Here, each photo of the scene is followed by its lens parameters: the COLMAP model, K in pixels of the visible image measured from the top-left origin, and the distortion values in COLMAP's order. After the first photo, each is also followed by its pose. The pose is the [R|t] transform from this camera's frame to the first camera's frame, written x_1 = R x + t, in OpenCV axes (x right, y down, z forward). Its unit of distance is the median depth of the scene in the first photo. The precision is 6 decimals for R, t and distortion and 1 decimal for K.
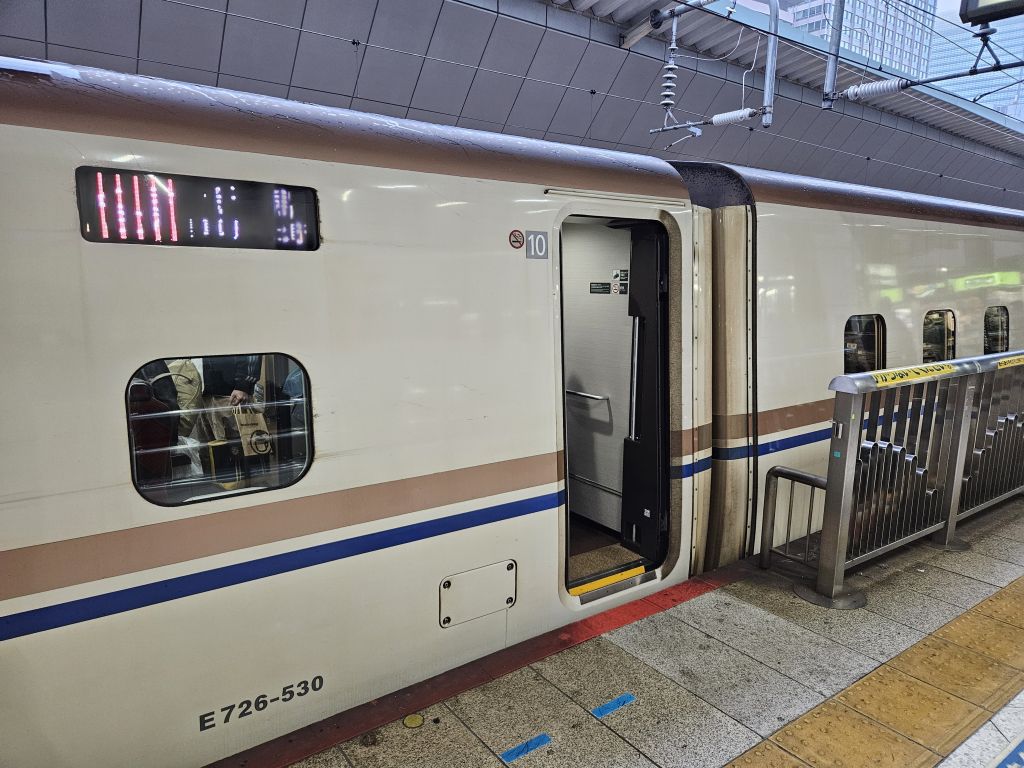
lens RADIAL K [[686.9, 0, 512.0], [0, 686.9, 384.0], [0, 0, 1]] dist [0.102022, -0.092367]
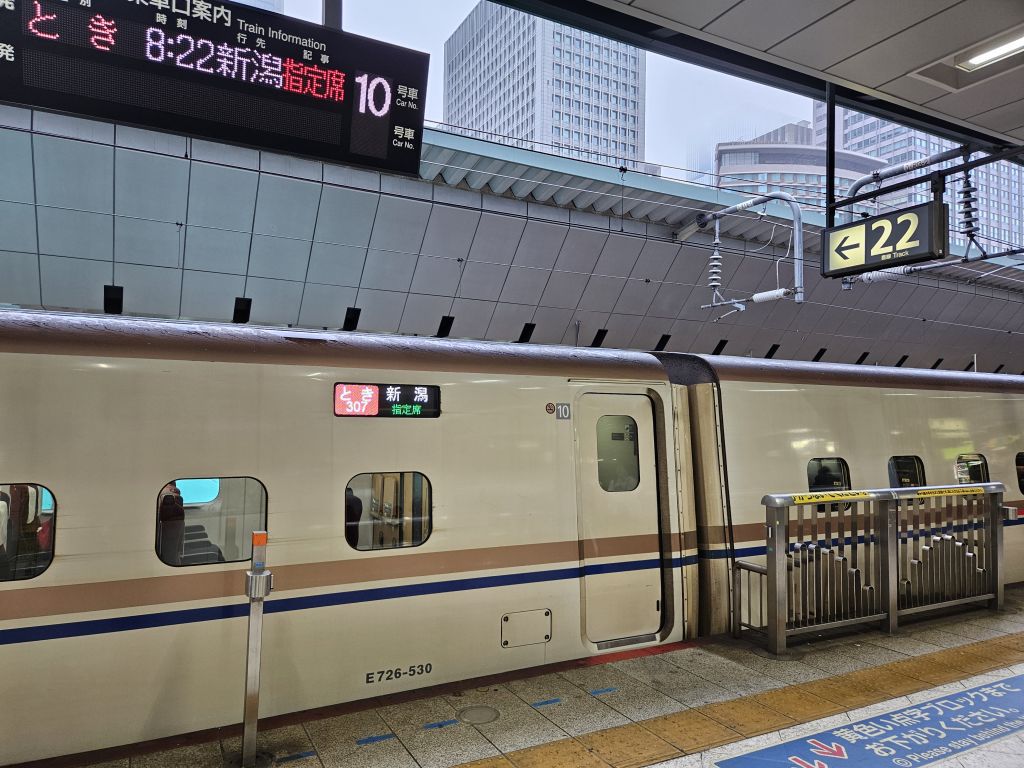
lens RADIAL K [[686.9, 0, 512.0], [0, 686.9, 384.0], [0, 0, 1]] dist [0.102022, -0.092367]
pose [[0.991370, -0.012827, -0.130467, 0.105398], [-0.015480, 0.976786, -0.213659, 0.074548], [0.130179, 0.213835, 0.968157, -0.521587]]
